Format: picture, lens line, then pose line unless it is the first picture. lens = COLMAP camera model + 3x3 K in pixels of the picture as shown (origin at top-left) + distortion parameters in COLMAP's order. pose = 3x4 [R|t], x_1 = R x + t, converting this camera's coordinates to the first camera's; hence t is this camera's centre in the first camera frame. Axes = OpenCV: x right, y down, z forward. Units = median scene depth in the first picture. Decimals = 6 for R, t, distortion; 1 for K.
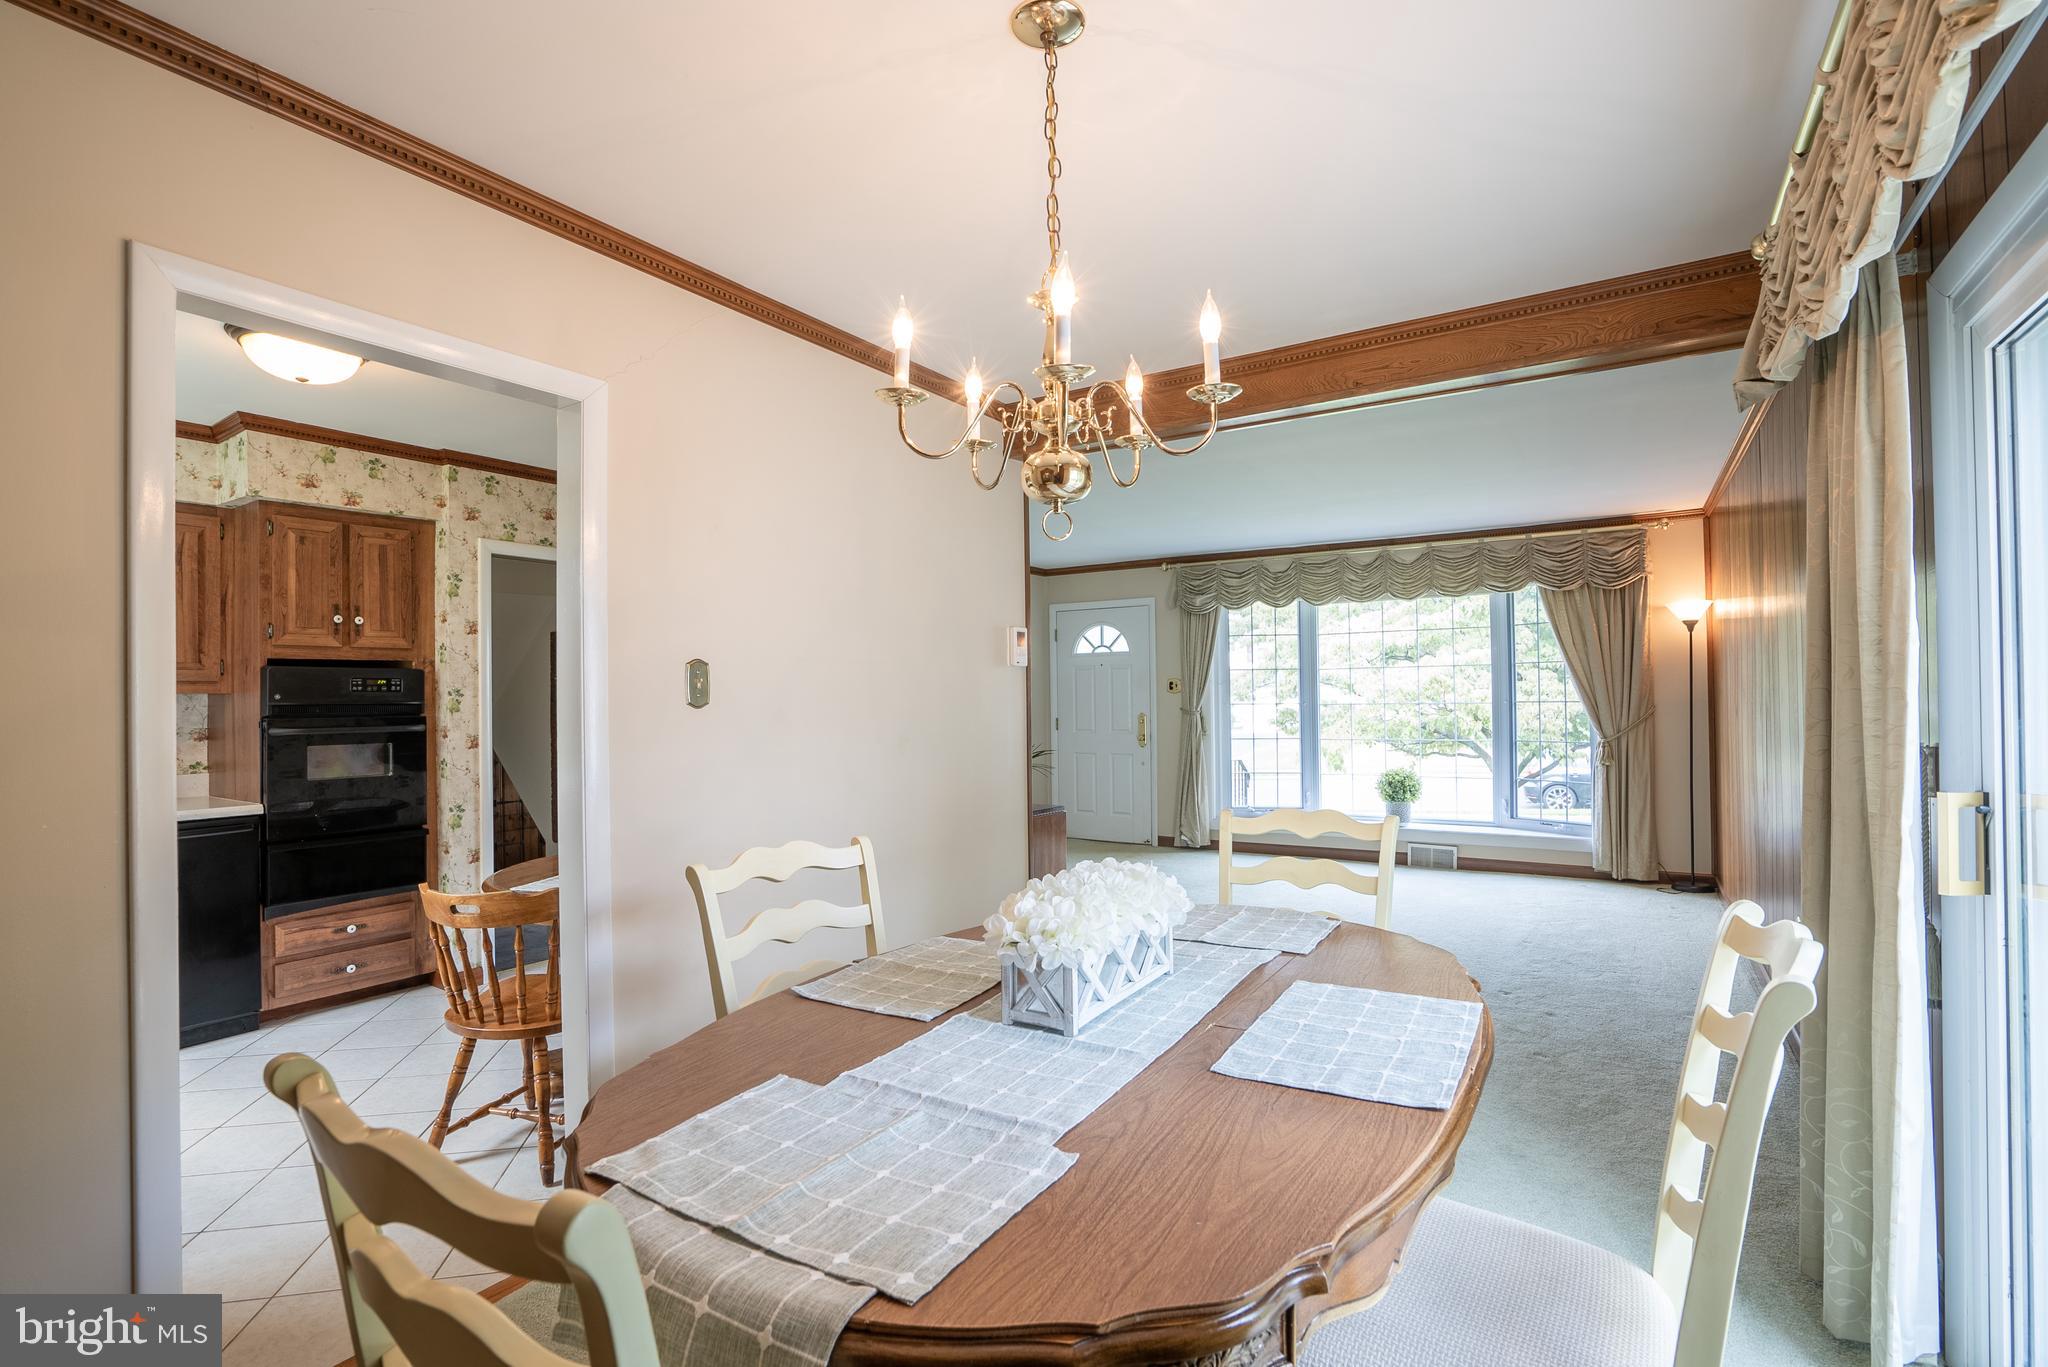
lens RADIAL K [[949.6, 0, 1026.8], [0, 949.6, 683.4], [0, 0, 1]] dist [-0.058146, 0.021542]
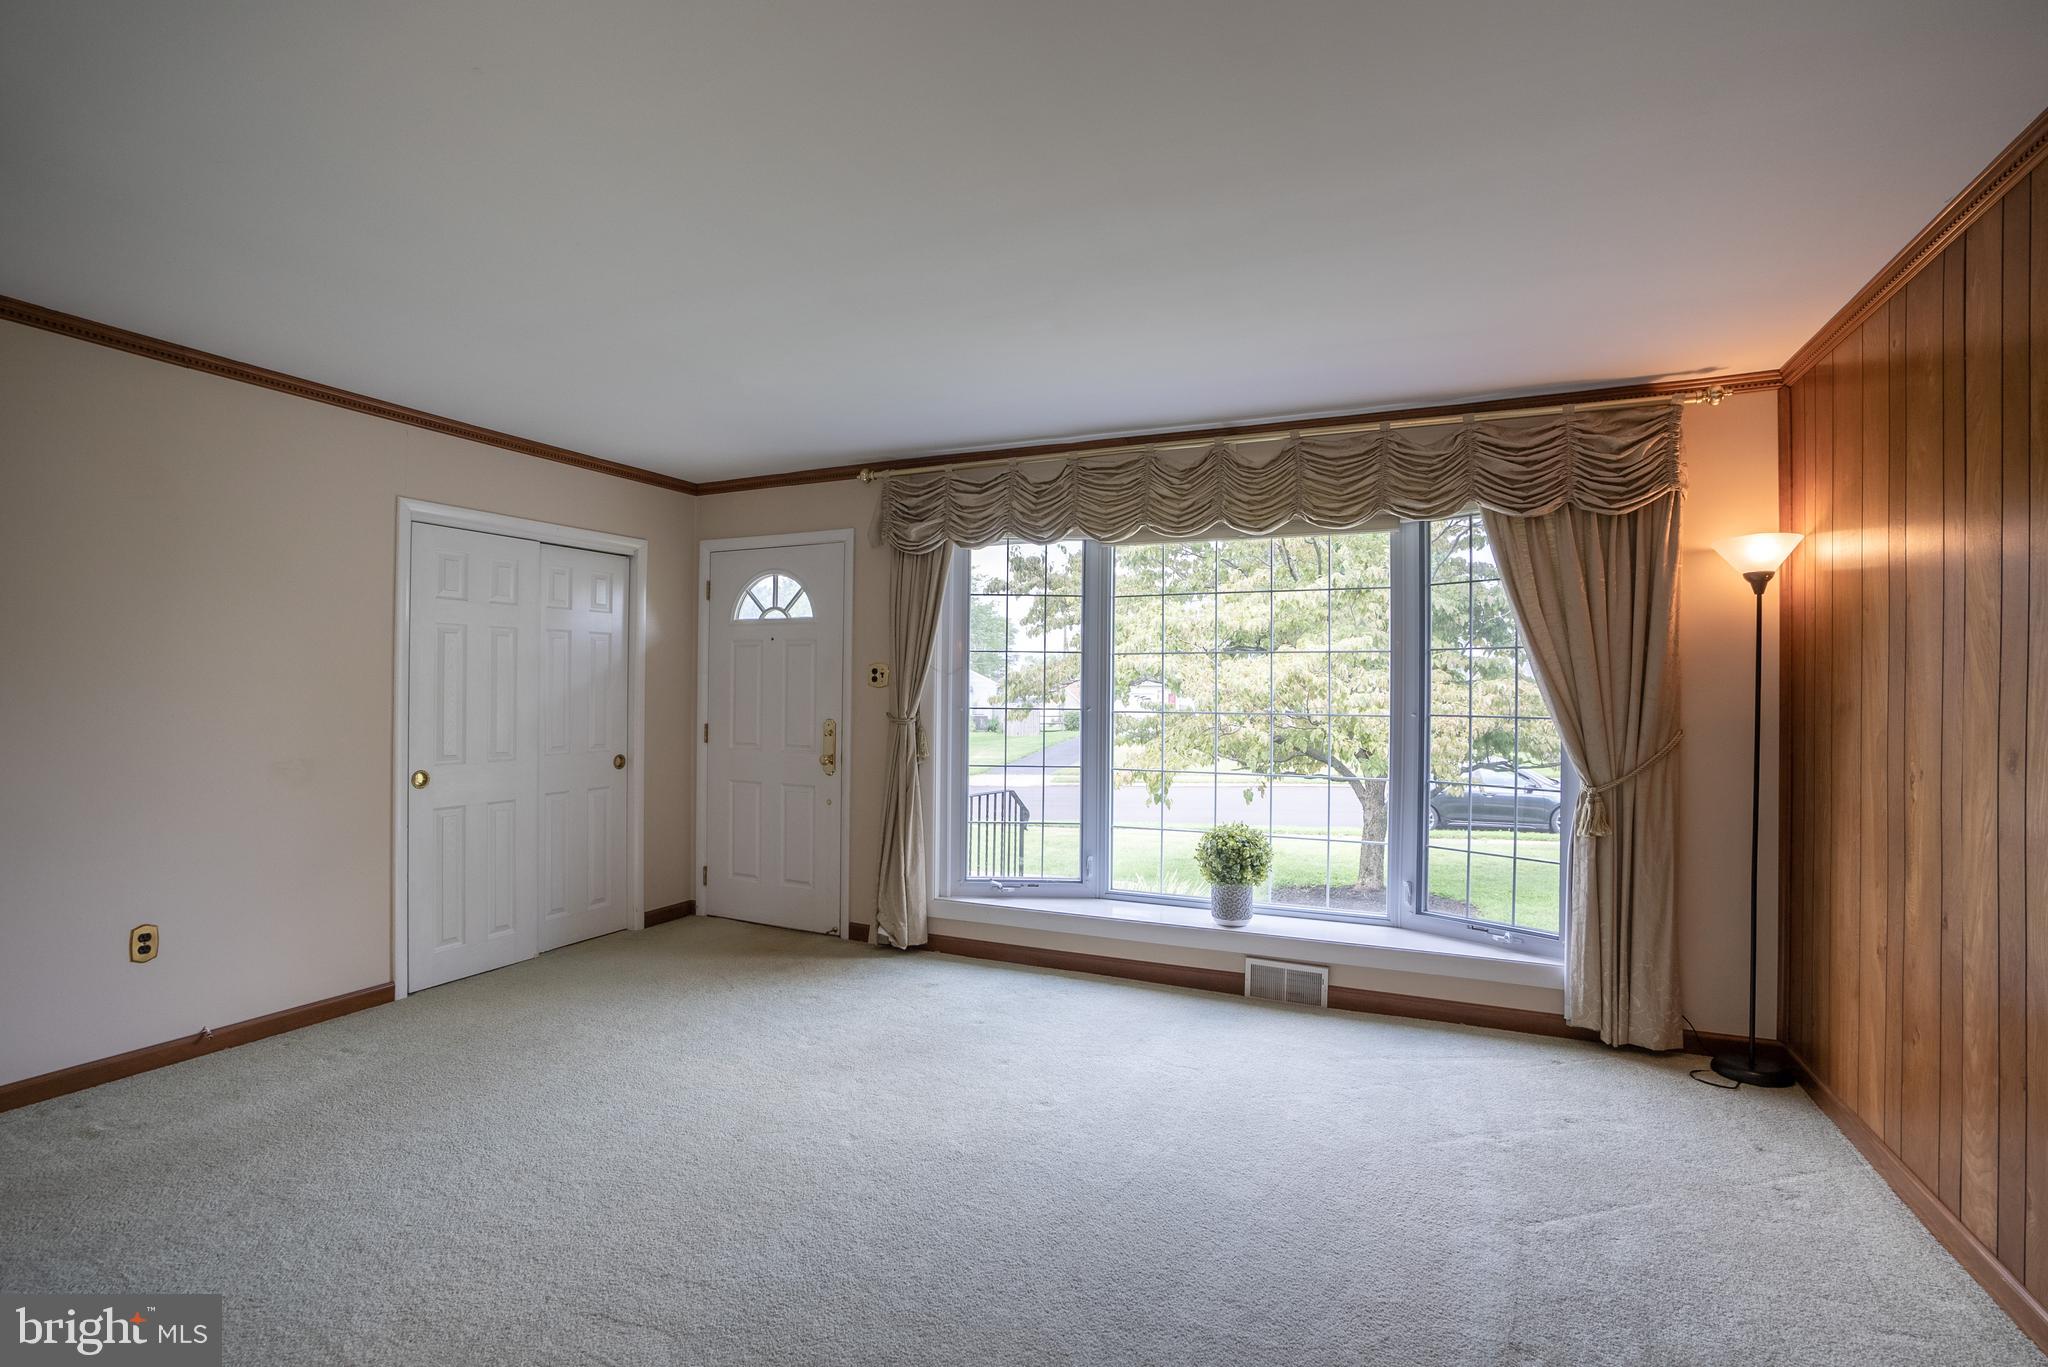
lens RADIAL K [[949.6, 0, 1024.9], [0, 949.6, 683.3], [0, 0, 1]] dist [-0.058146, 0.021542]
pose [[0.990289, 0.024838, 0.136786, 0.230882], [-0.025316, 0.999678, 0.001756, 0.006045], [-0.136698, -0.005202, 0.990599, 0.548538]]
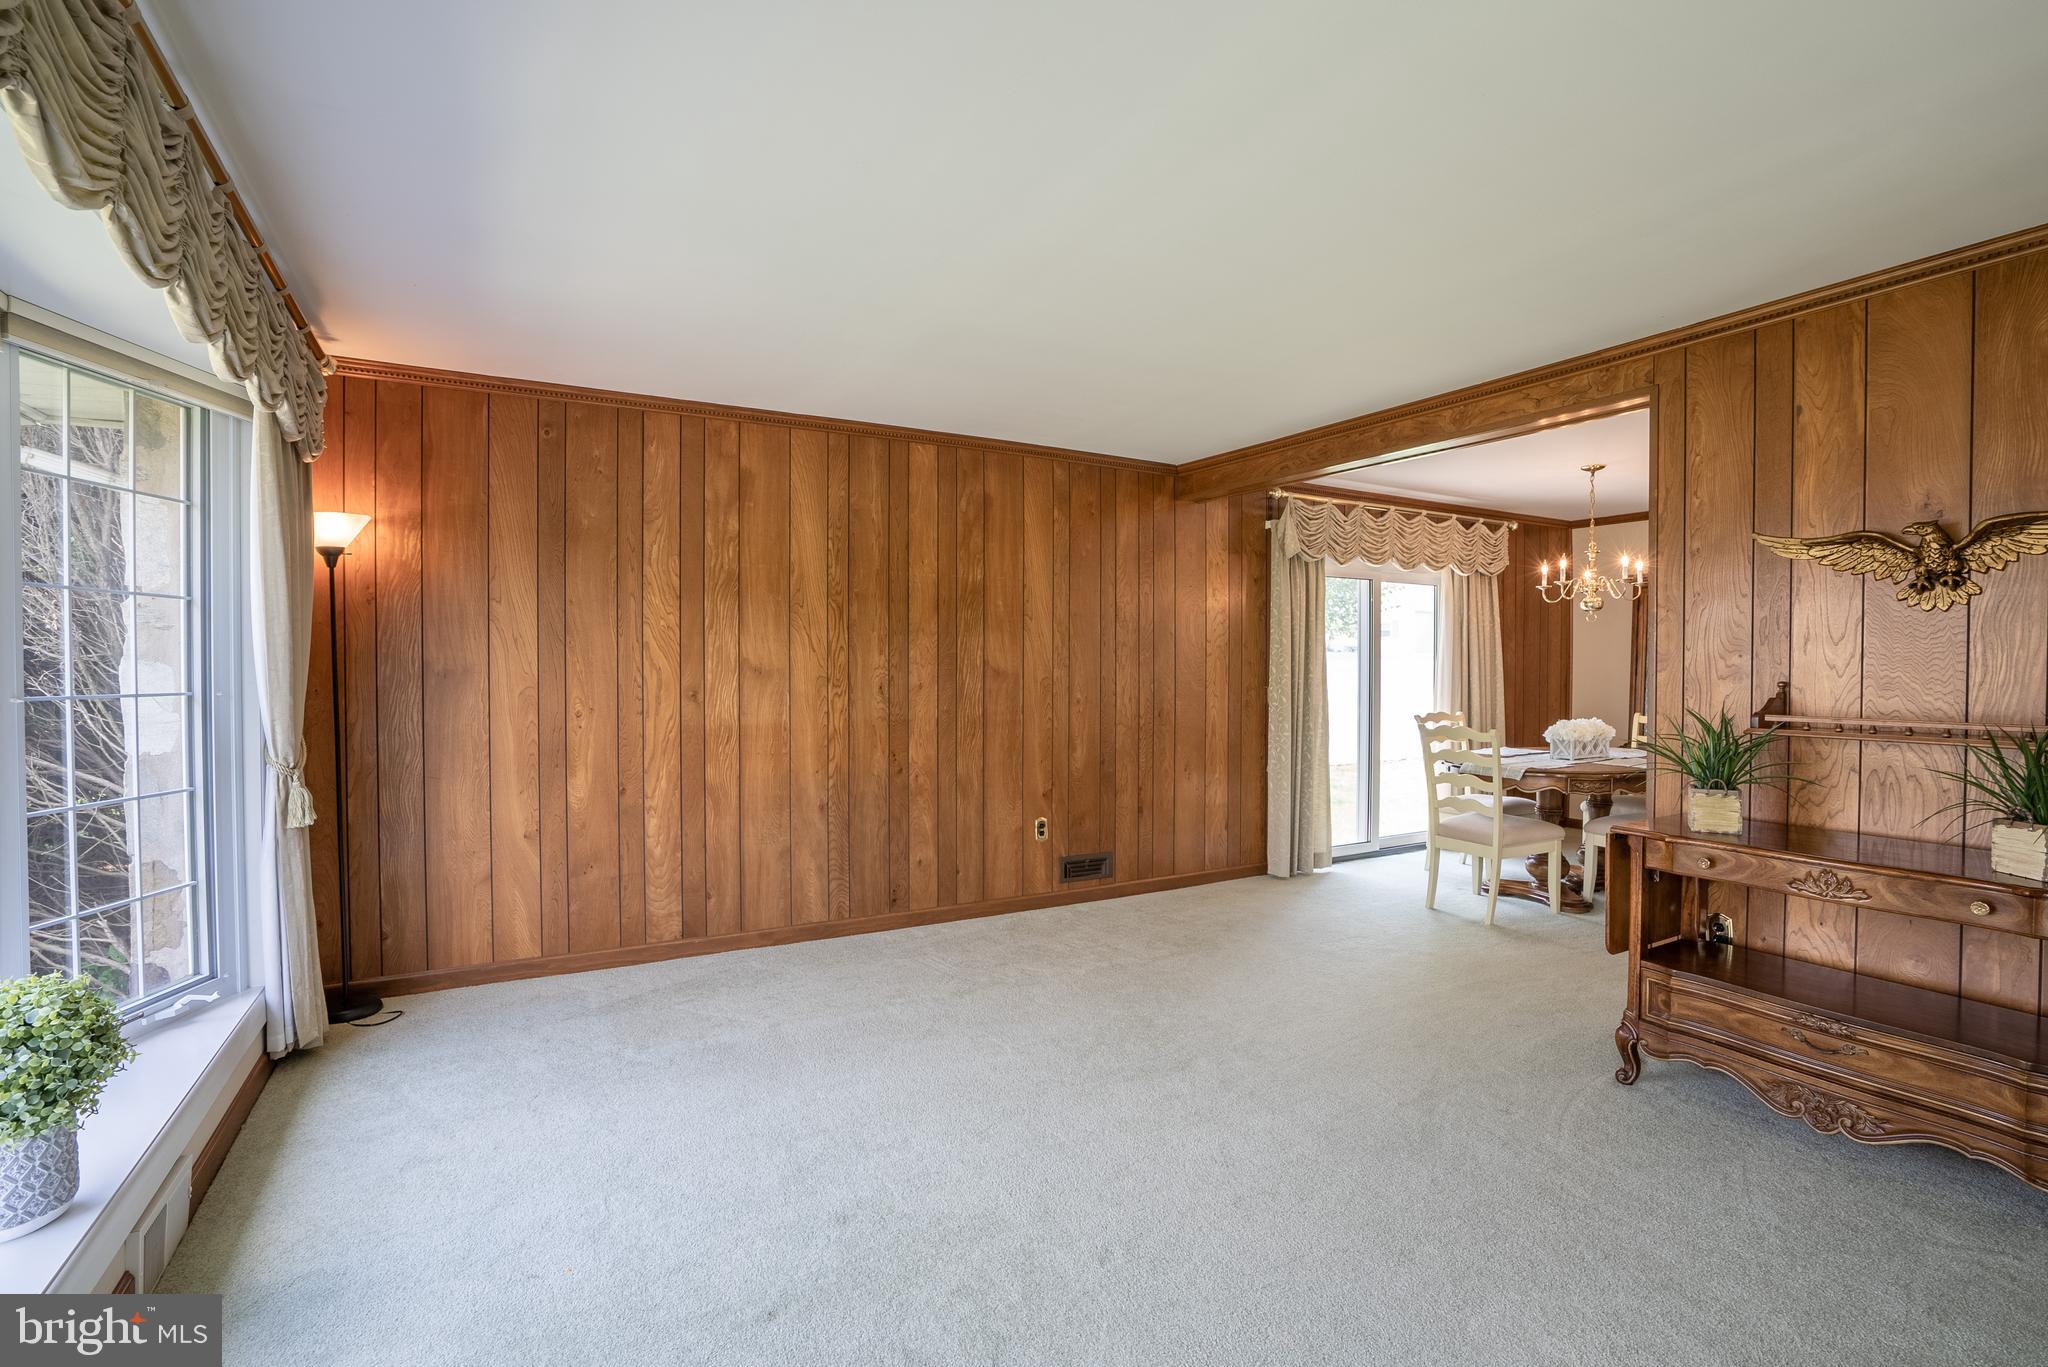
lens RADIAL K [[949.6, 0, 1019.3], [0, 949.6, 682.8], [0, 0, 1]] dist [-0.058146, 0.021542]
pose [[-0.882222, 0.004815, 0.470809, 0.076564], [0.004069, 0.999988, -0.002603, 0.019704], [-0.470816, -0.000381, -0.882231, 1.356952]]
